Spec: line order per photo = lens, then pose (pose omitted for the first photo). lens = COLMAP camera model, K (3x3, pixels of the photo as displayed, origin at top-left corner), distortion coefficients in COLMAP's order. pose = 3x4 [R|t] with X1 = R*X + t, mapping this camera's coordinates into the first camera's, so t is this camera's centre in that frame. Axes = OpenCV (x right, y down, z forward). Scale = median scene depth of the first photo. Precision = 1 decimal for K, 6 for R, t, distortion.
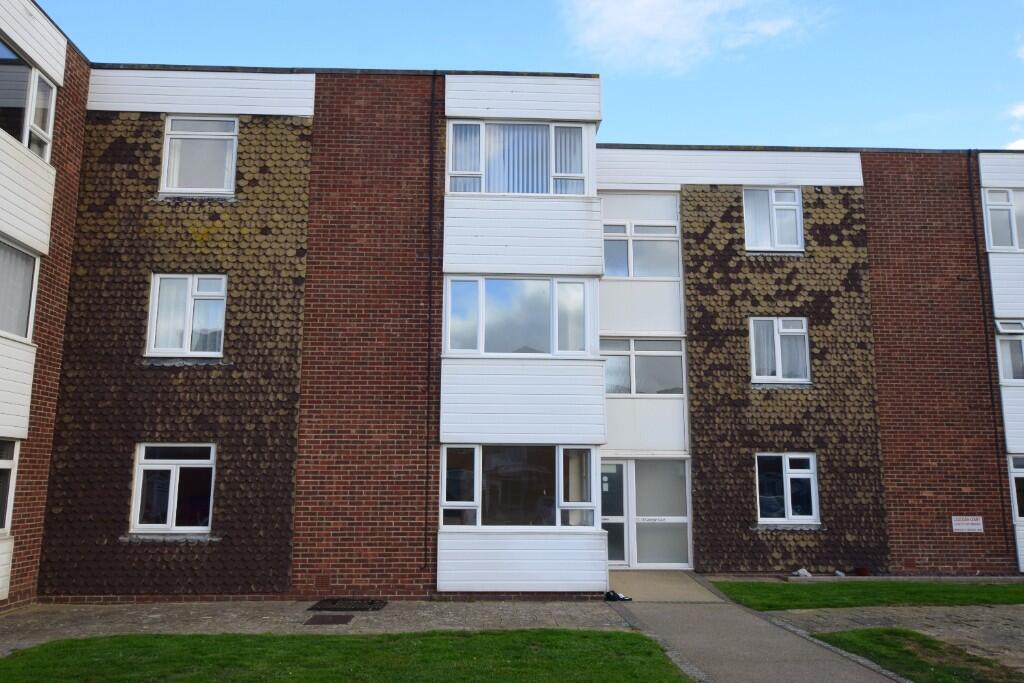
lens RADIAL K [[814.7, 0, 511.7], [0, 814.7, 340.6], [0, 0, 1]] dist [-0.002769, 0.009581]
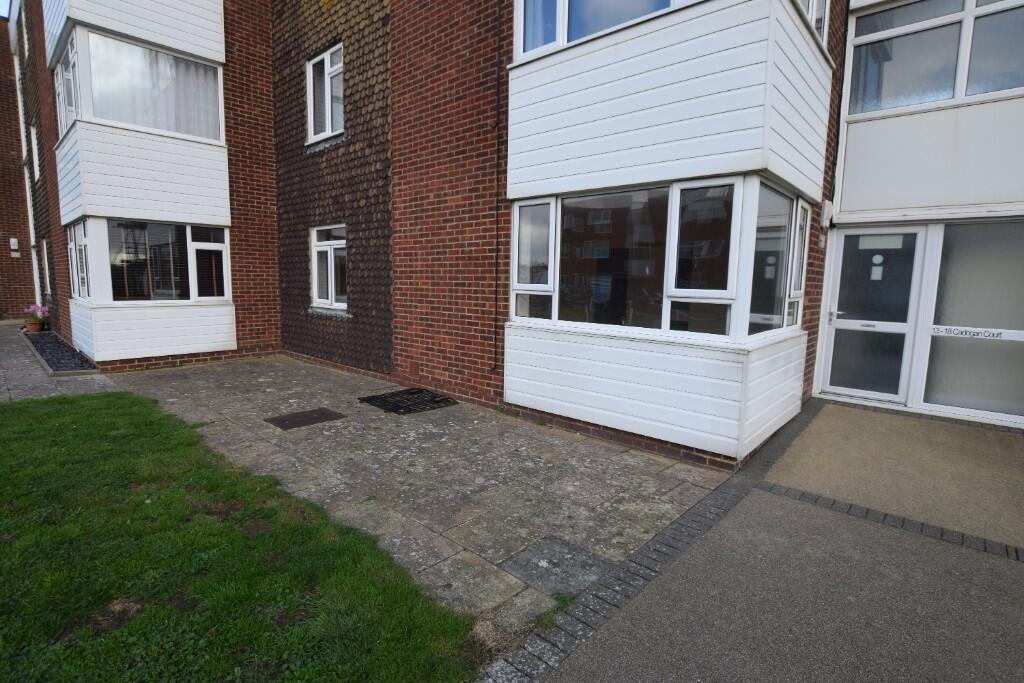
lens RADIAL K [[495.3, 0, 513.2], [0, 495.3, 341.8], [0, 0, 1]] dist [-0.017235, -0.000292]
pose [[0.715266, 0.095865, -0.692246, 0.219395], [0.100456, 0.966156, 0.237594, 0.143252], [0.691594, -0.239483, 0.681429, 0.689227]]
